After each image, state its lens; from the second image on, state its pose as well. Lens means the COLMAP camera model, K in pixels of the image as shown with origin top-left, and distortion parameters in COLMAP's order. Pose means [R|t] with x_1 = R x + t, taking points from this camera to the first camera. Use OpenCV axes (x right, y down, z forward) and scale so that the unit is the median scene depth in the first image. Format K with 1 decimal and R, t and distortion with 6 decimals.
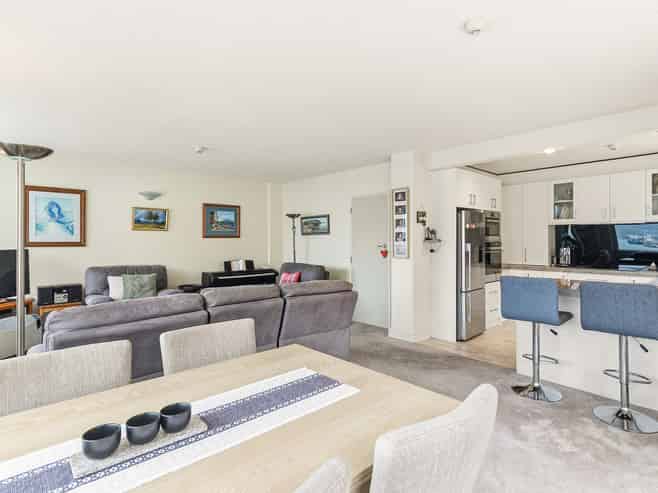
lens RADIAL K [[341.5, 0, 329.0], [0, 341.5, 246.5], [0, 0, 1]] dist [-0.000018, -0.000302]
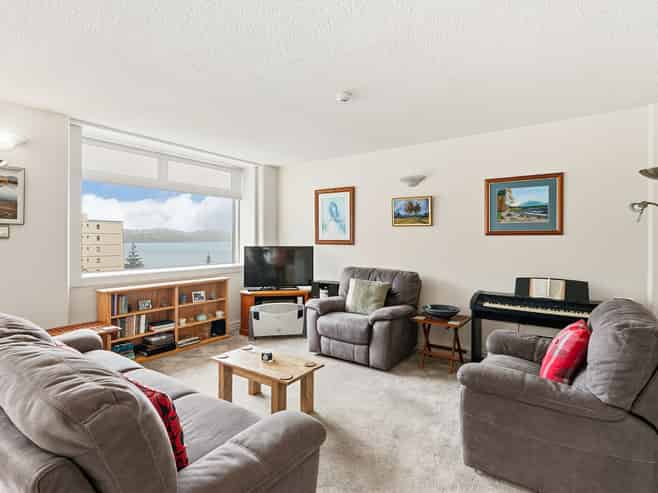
lens RADIAL K [[349.1, 0, 338.7], [0, 349.1, 243.4], [0, 0, 1]] dist [0.001737, 0.000156]
pose [[0.210912, 0.007777, -0.977474, 0.239436], [-0.029122, 0.999574, 0.001669, -0.005029], [0.977071, 0.028114, 0.211049, 0.753844]]
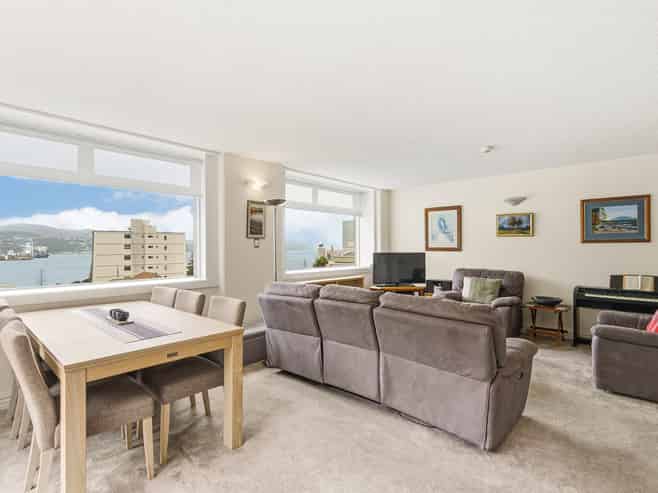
lens RADIAL K [[341.5, 0, 329.0], [0, 341.5, 246.5], [0, 0, 1]] dist [-0.000018, -0.000302]
pose [[0.082195, -0.009139, -0.996574, 0.471260], [-0.024613, 0.999634, -0.011197, 0.008003], [0.996312, 0.025449, 0.081940, 0.428905]]
